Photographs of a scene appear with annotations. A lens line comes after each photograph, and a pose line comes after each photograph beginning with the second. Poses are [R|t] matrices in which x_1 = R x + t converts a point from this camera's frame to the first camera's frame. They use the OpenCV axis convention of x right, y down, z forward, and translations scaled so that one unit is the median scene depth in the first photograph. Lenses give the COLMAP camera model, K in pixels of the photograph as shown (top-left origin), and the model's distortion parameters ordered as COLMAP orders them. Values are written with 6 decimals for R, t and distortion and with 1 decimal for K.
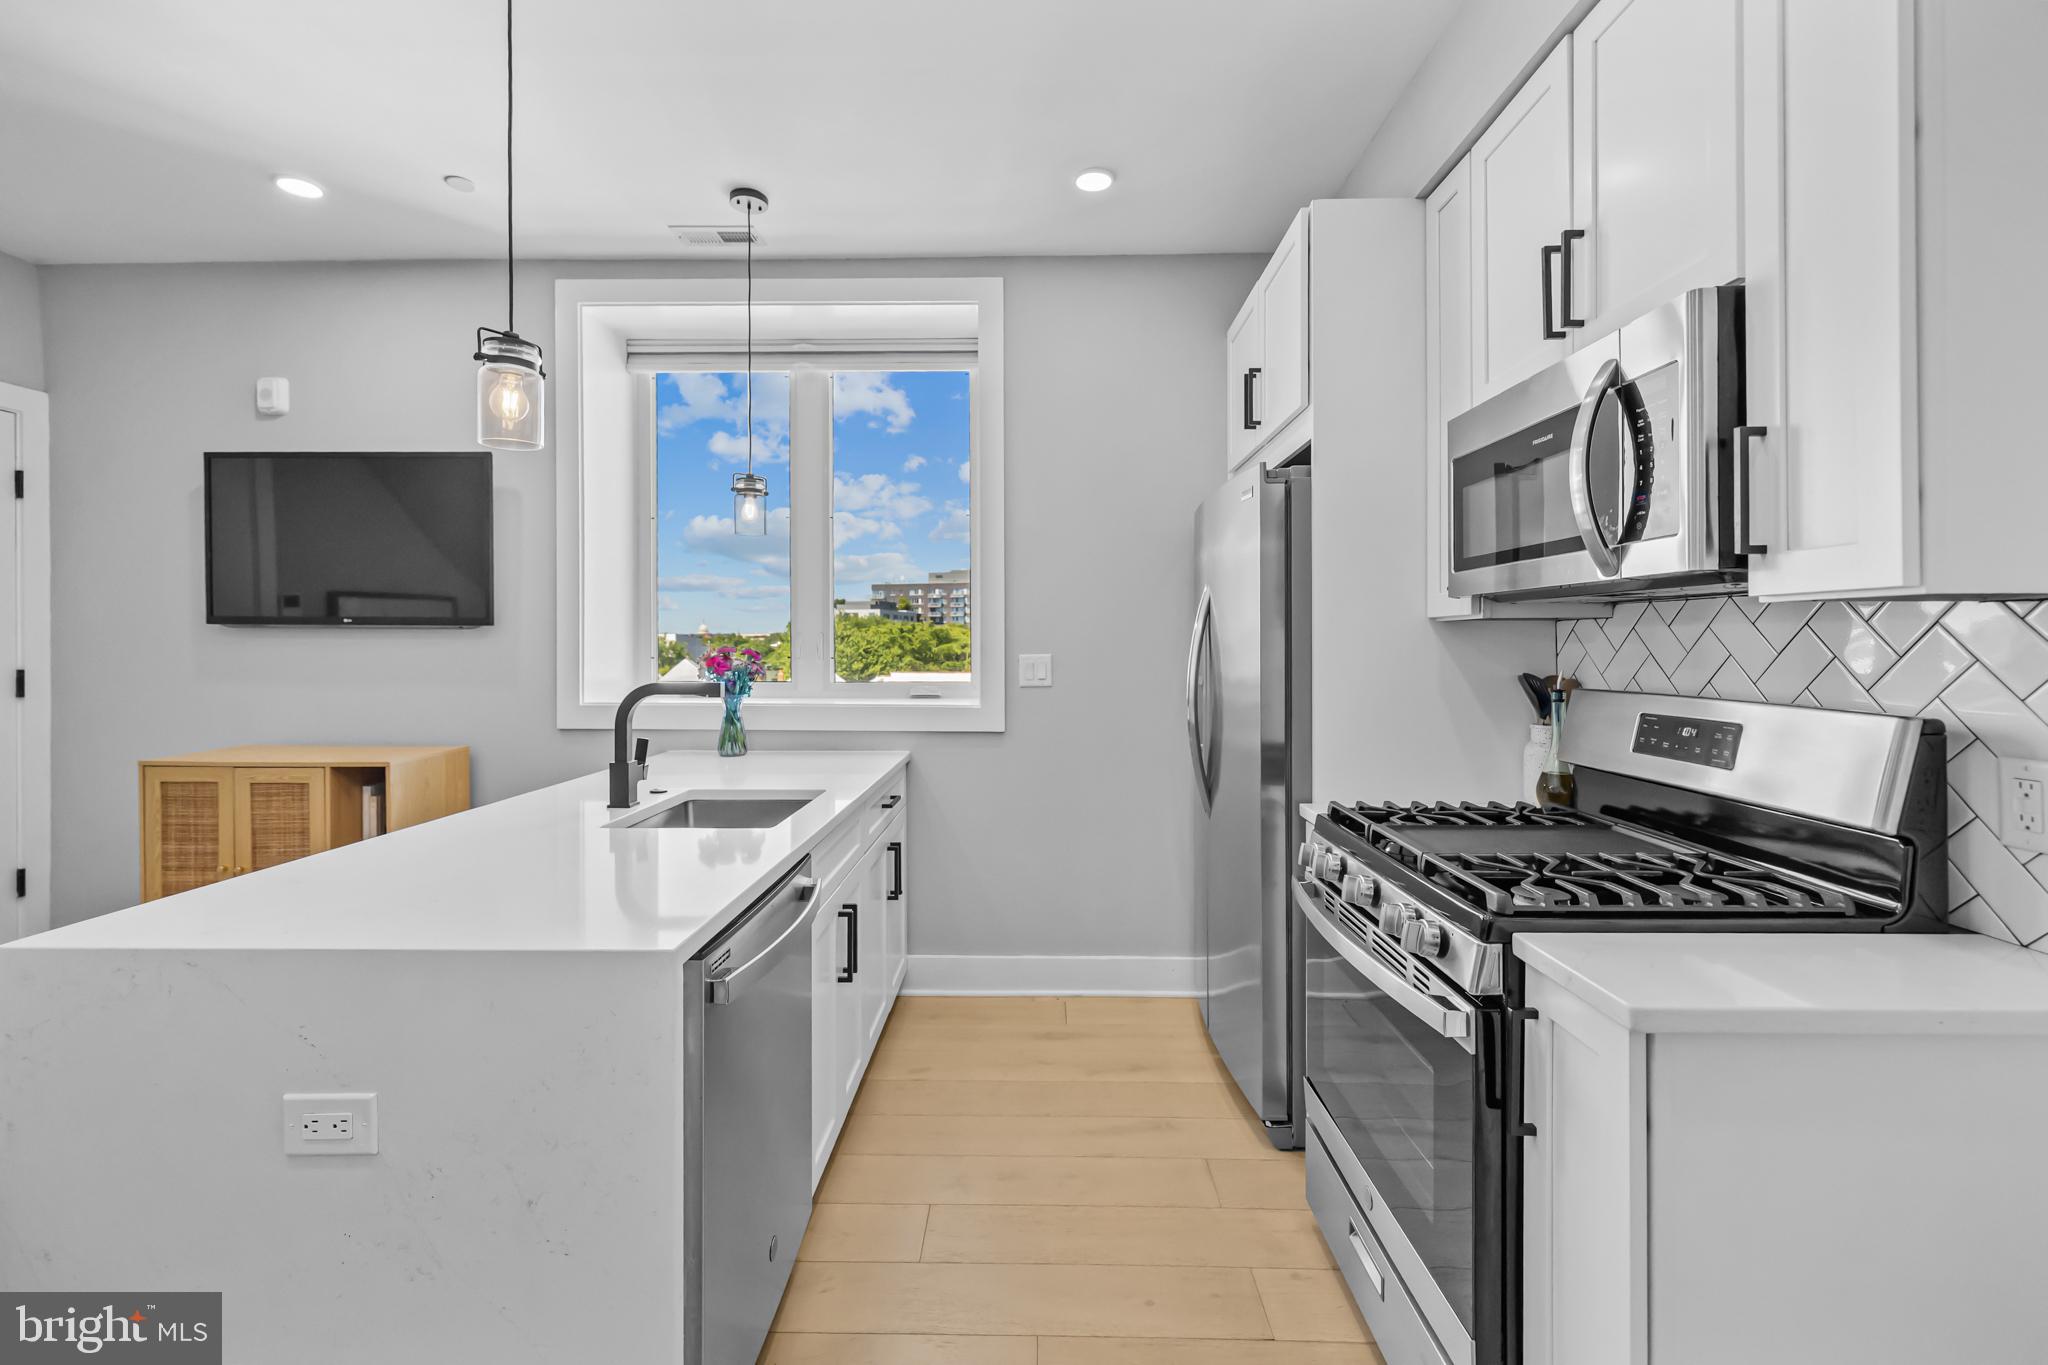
lens RADIAL K [[868.9, 0, 1023.6], [0, 868.9, 642.9], [0, 0, 1]] dist [-0.001796, -0.000066]
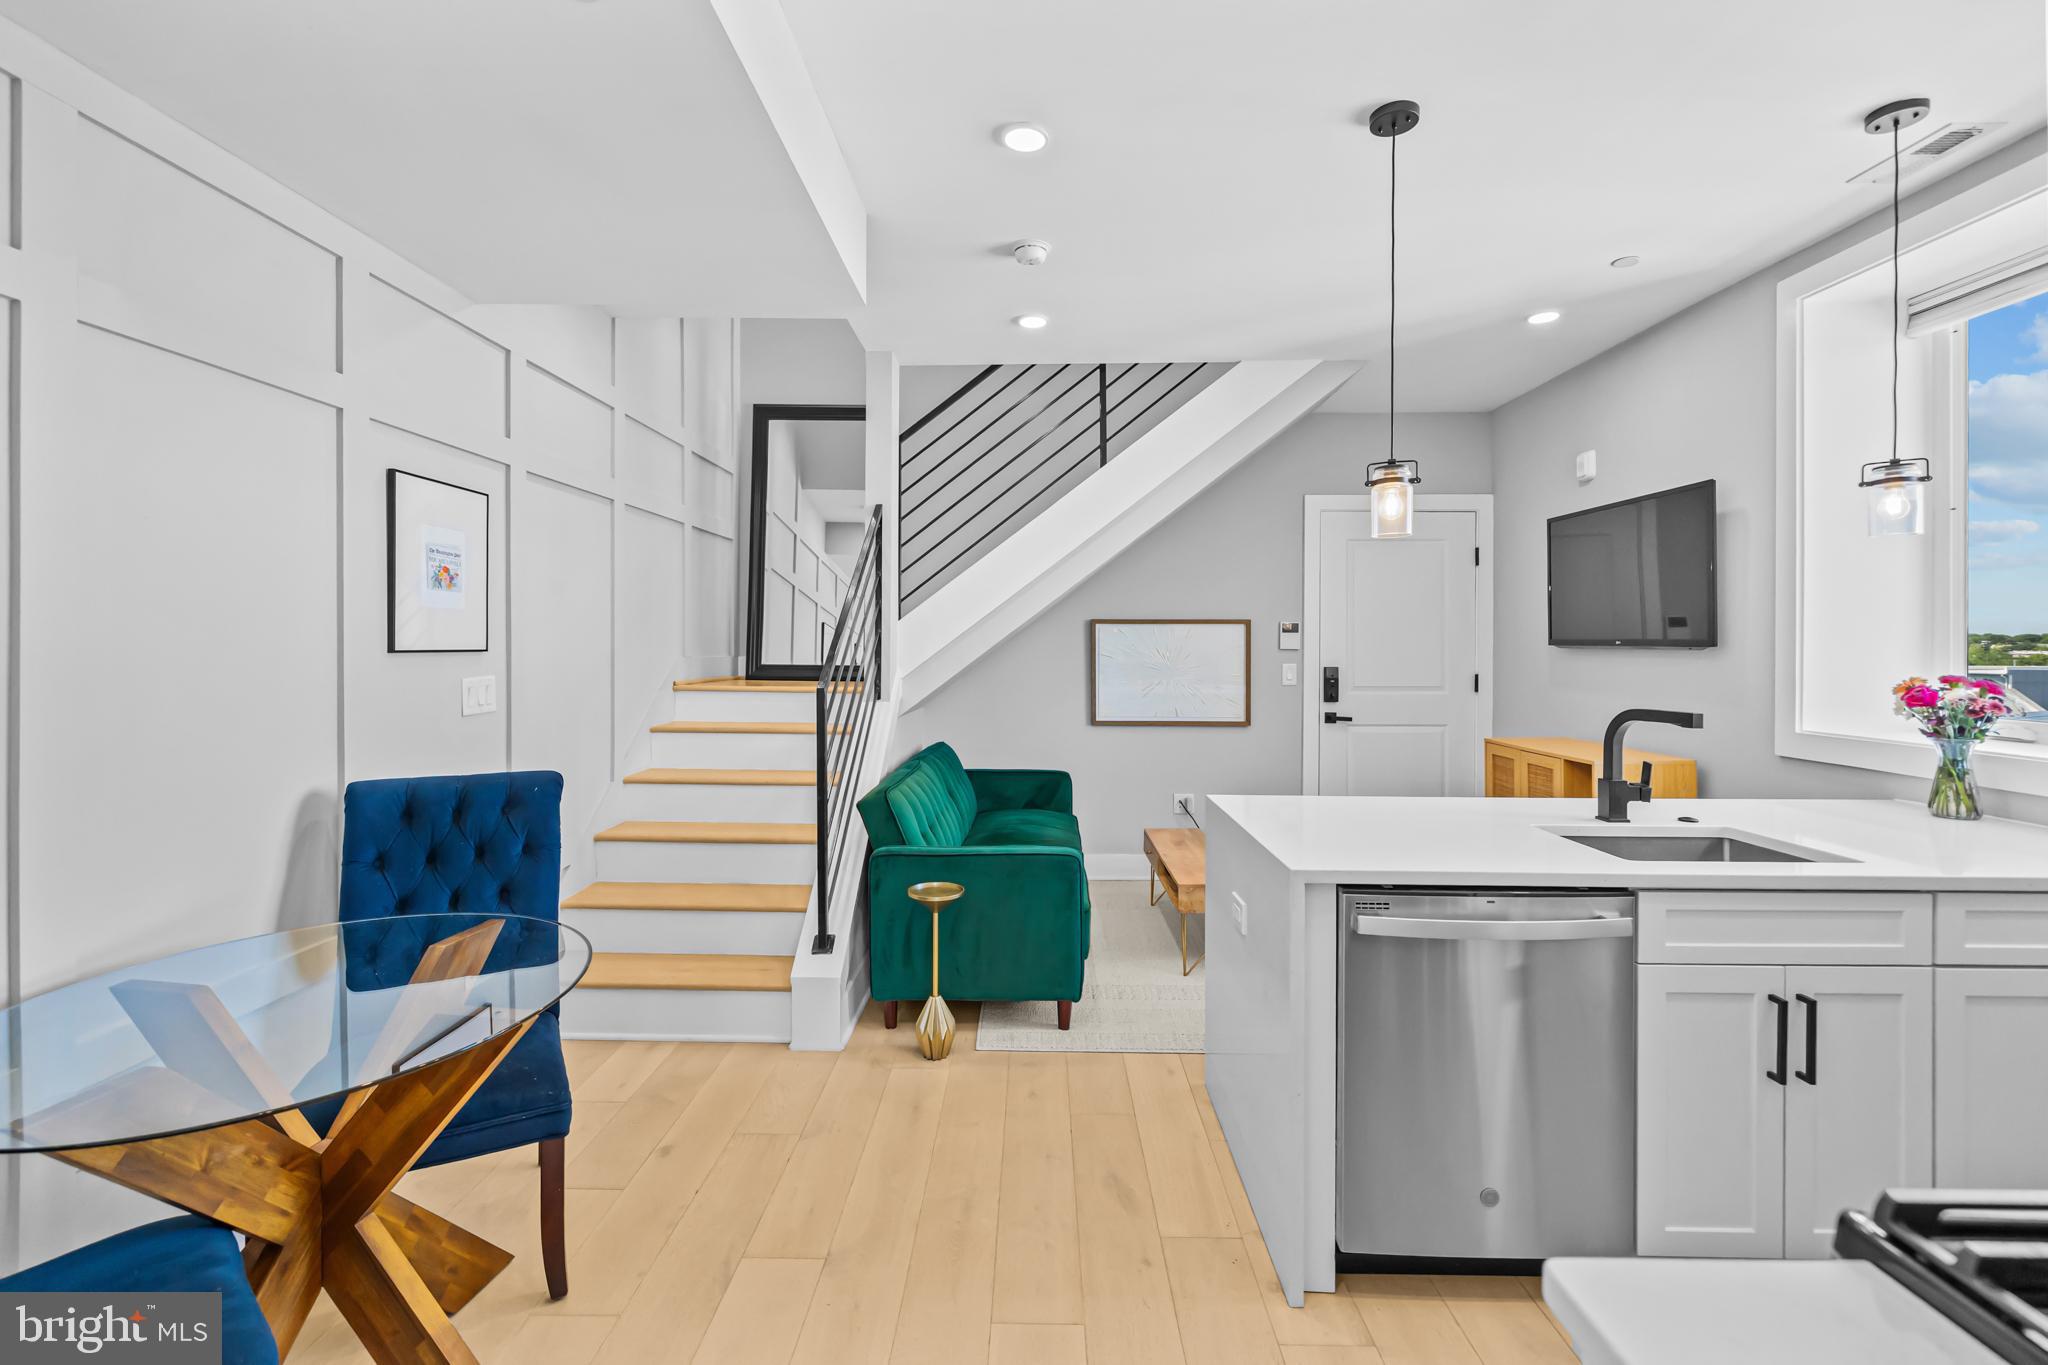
lens RADIAL K [[868.9, 0, 1023.6], [0, 868.9, 642.9], [0, 0, 1]] dist [-0.001796, -0.000066]
pose [[0.001897, -0.001988, -0.999996, 0.426386], [-0.004441, 0.999988, -0.001996, -0.019778], [0.999988, 0.004445, 0.001888, 0.181933]]
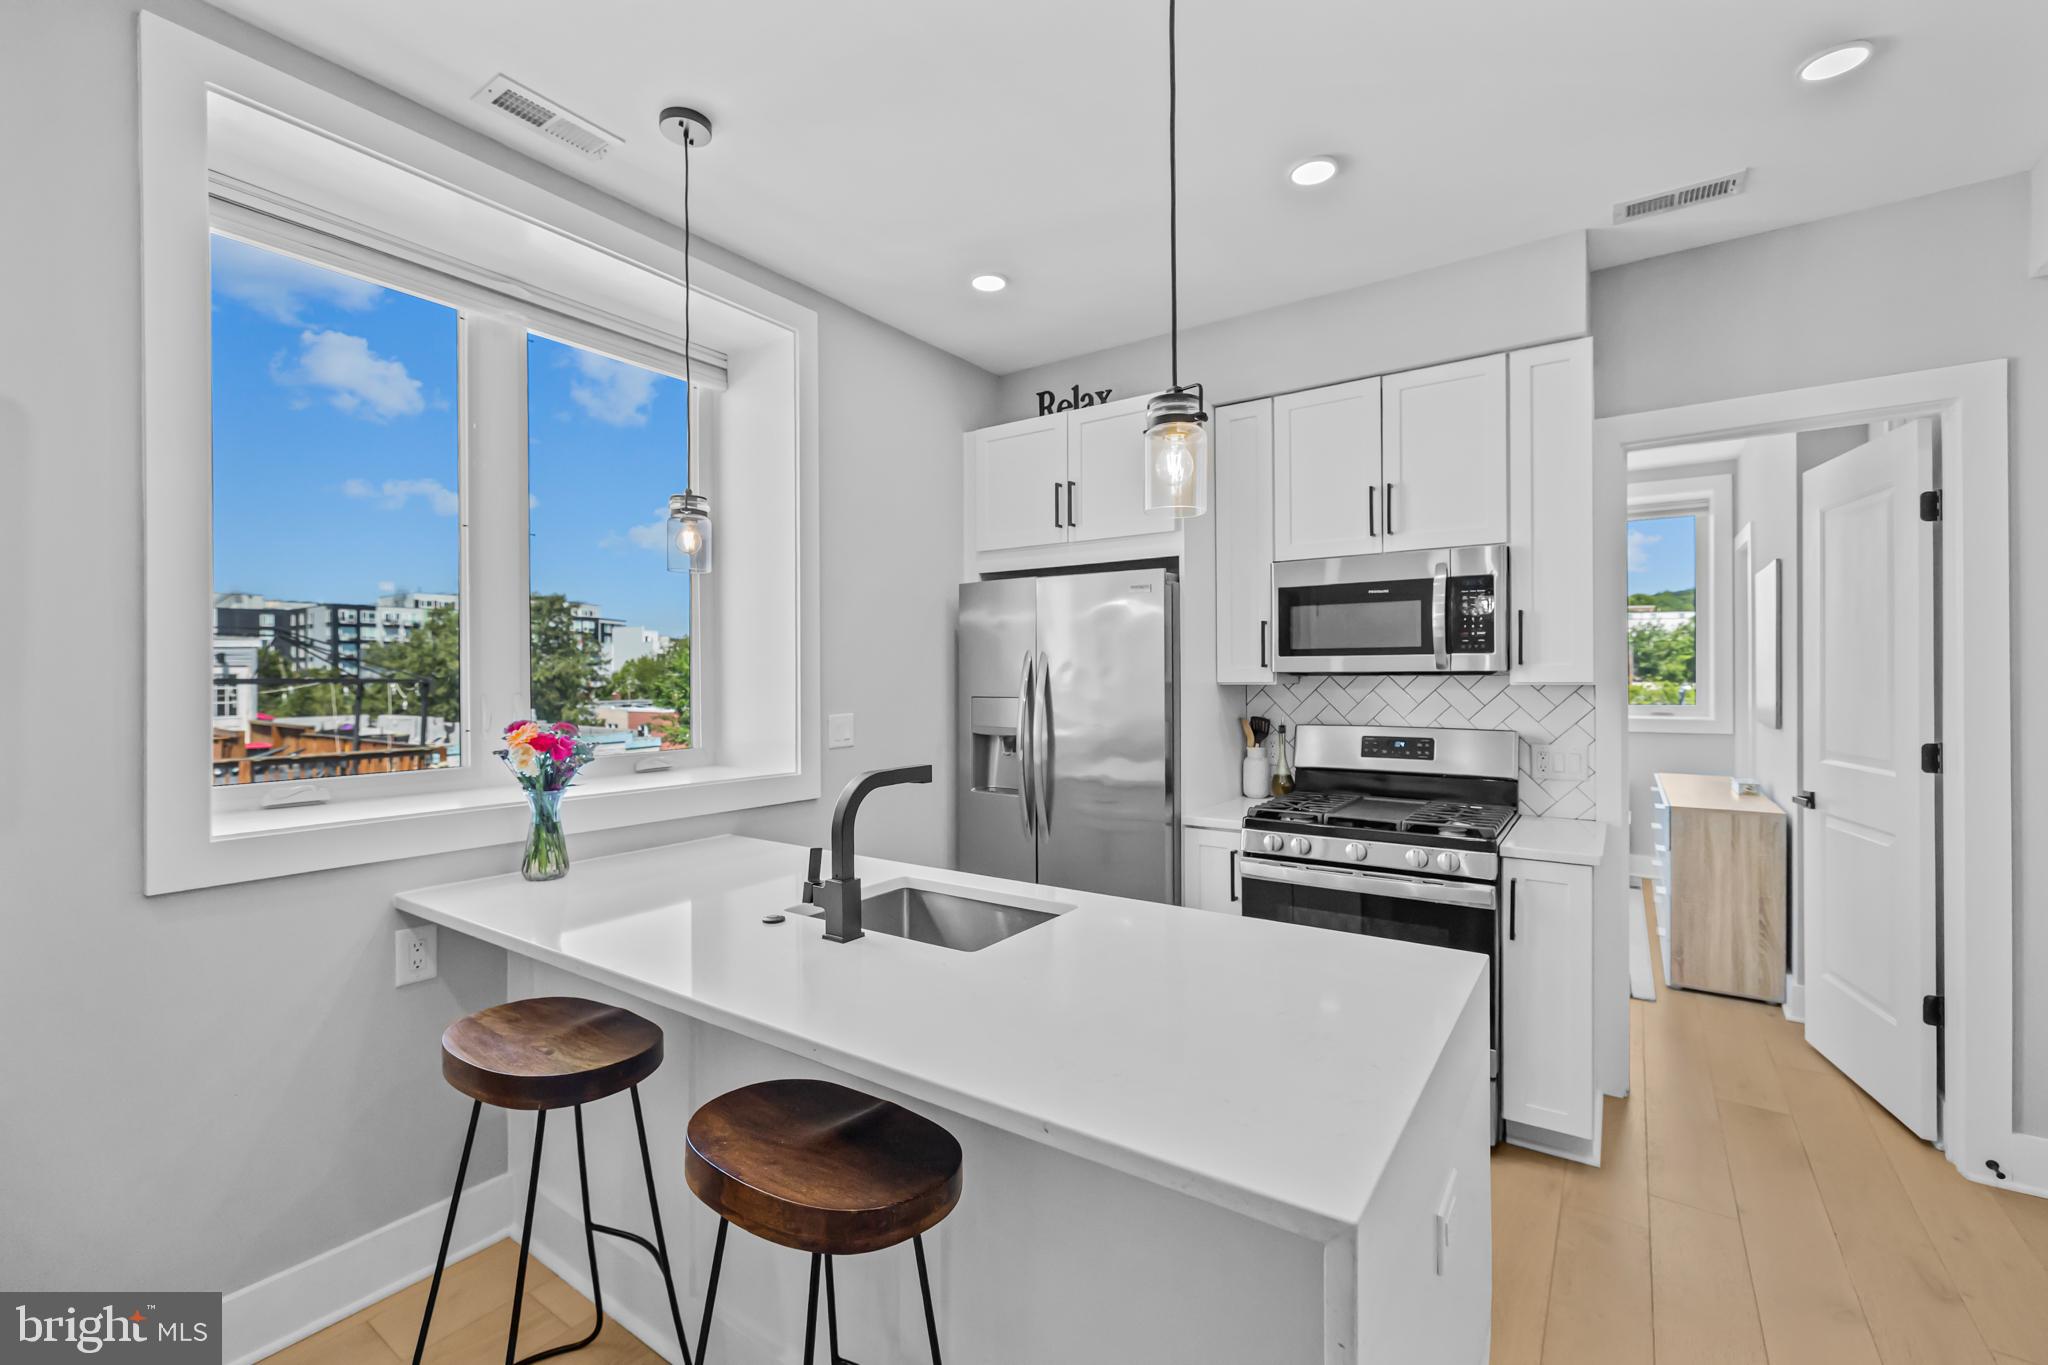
lens RADIAL K [[855.3, 0, 1024.0], [0, 855.3, 682.5], [0, 0, 1]] dist [-0.000728, -0.000019]
pose [[0.568415, -0.007603, 0.822707, -0.682606], [0.005163, 0.999971, 0.005675, -0.027563], [-0.822726, 0.001022, 0.568437, 0.302710]]
